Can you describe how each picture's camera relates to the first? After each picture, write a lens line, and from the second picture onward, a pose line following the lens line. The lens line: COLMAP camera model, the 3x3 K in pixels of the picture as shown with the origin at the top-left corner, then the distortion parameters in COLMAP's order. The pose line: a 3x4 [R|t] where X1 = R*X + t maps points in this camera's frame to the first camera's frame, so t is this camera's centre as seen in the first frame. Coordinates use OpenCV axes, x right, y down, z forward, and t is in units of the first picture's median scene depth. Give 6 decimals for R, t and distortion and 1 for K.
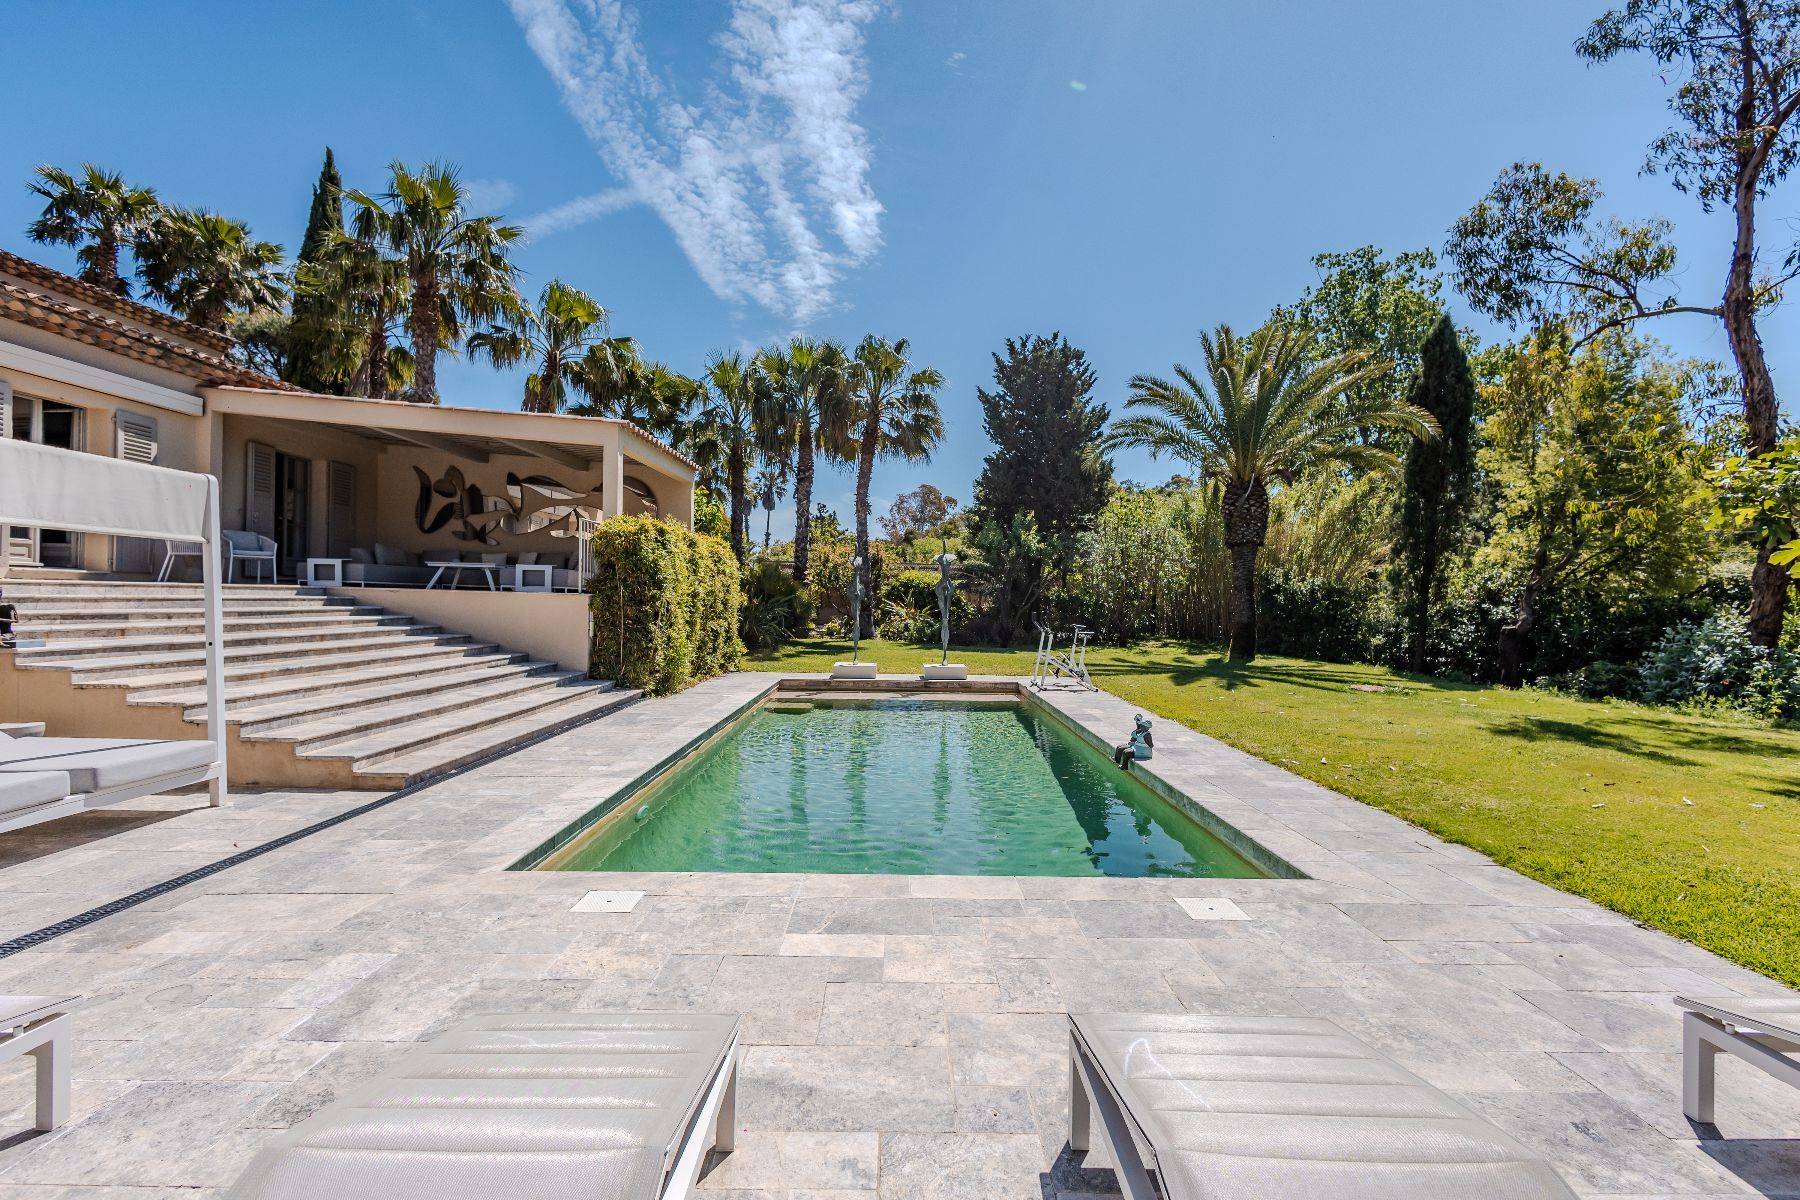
lens RADIAL K [[805.6, 0, 904.4], [0, 805.6, 592.4], [0, 0, 1]] dist [0.000984, -0.005594]
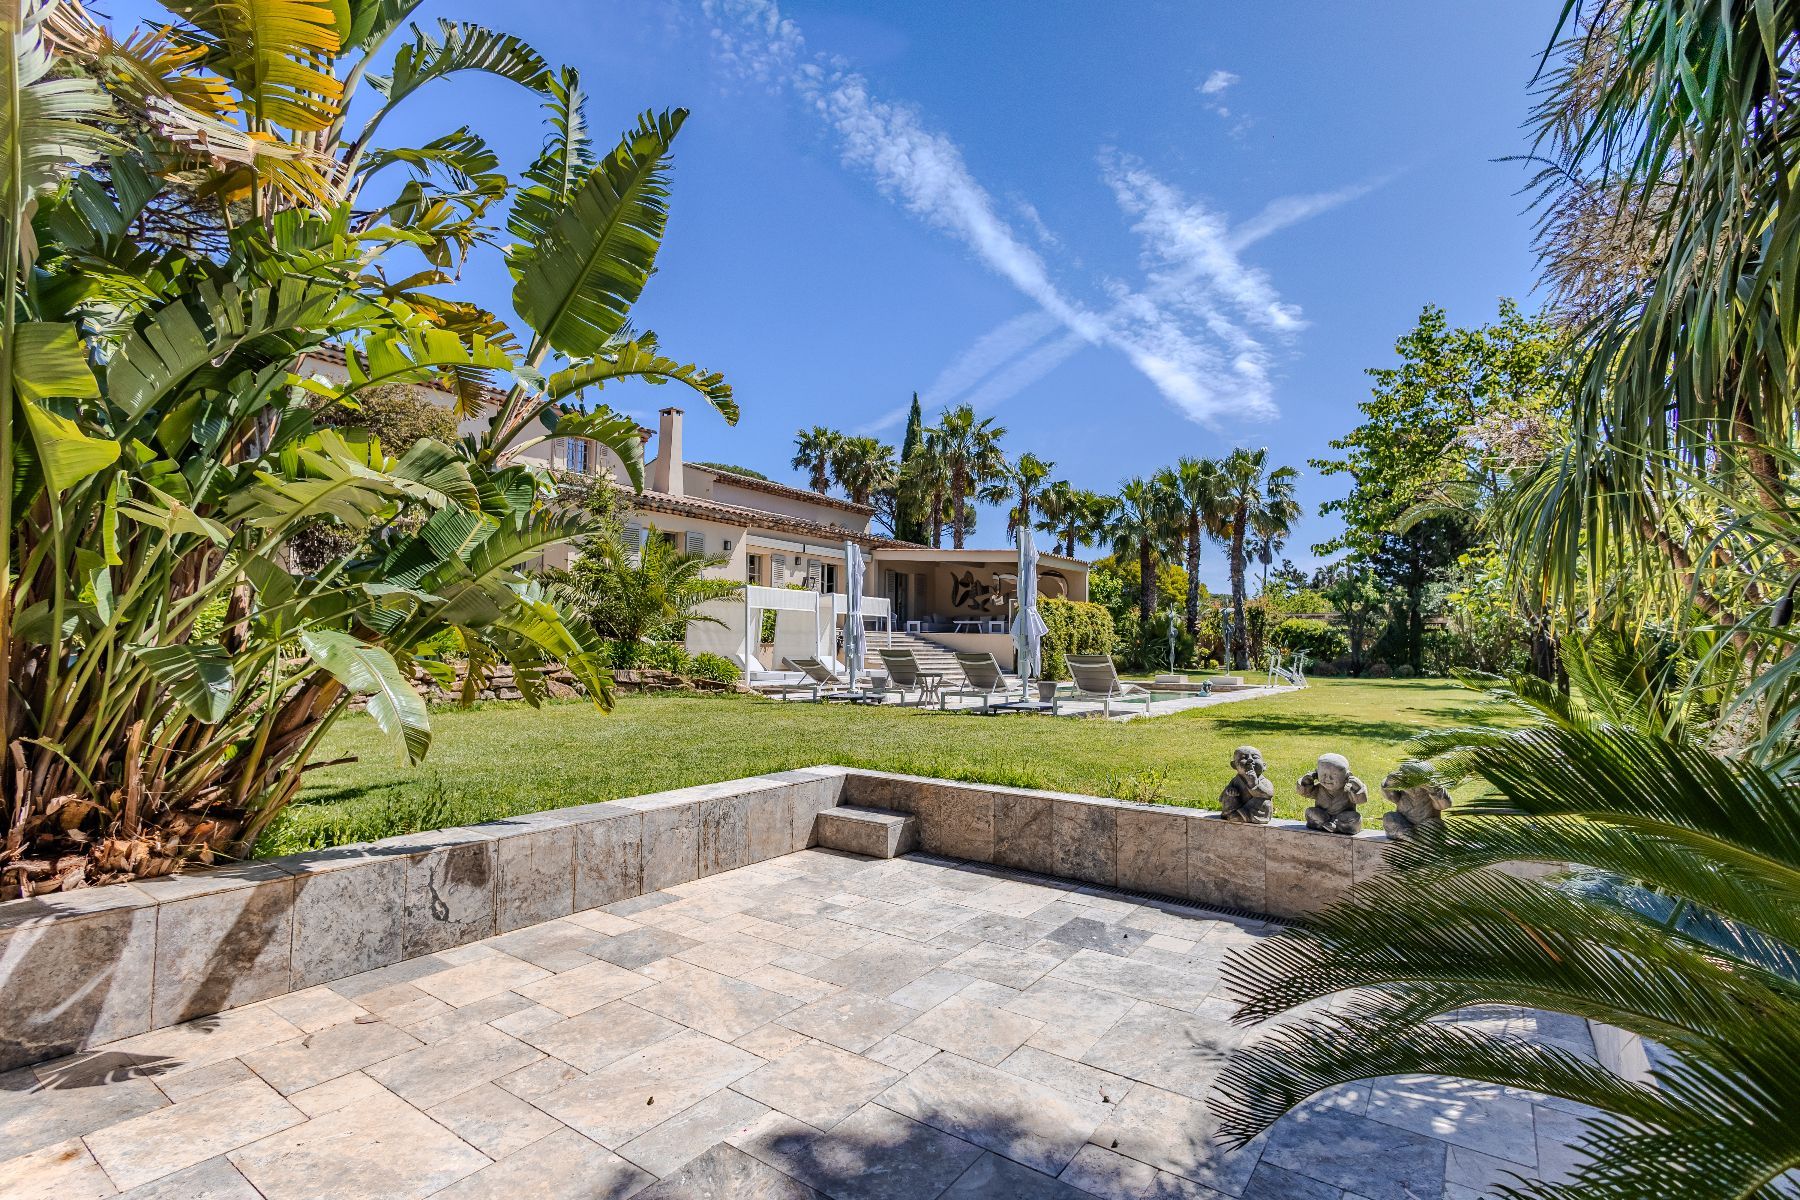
lens RADIAL K [[847.8, 0, 900.0], [0, 847.8, 600.0], [0, 0, 1]] dist [-0.000065, -0.000013]
pose [[0.800263, -0.040427, -0.598285, 0.377908], [0.004964, 0.998137, -0.060805, 0.024648], [0.599628, 0.045690, 0.798973, -0.518991]]
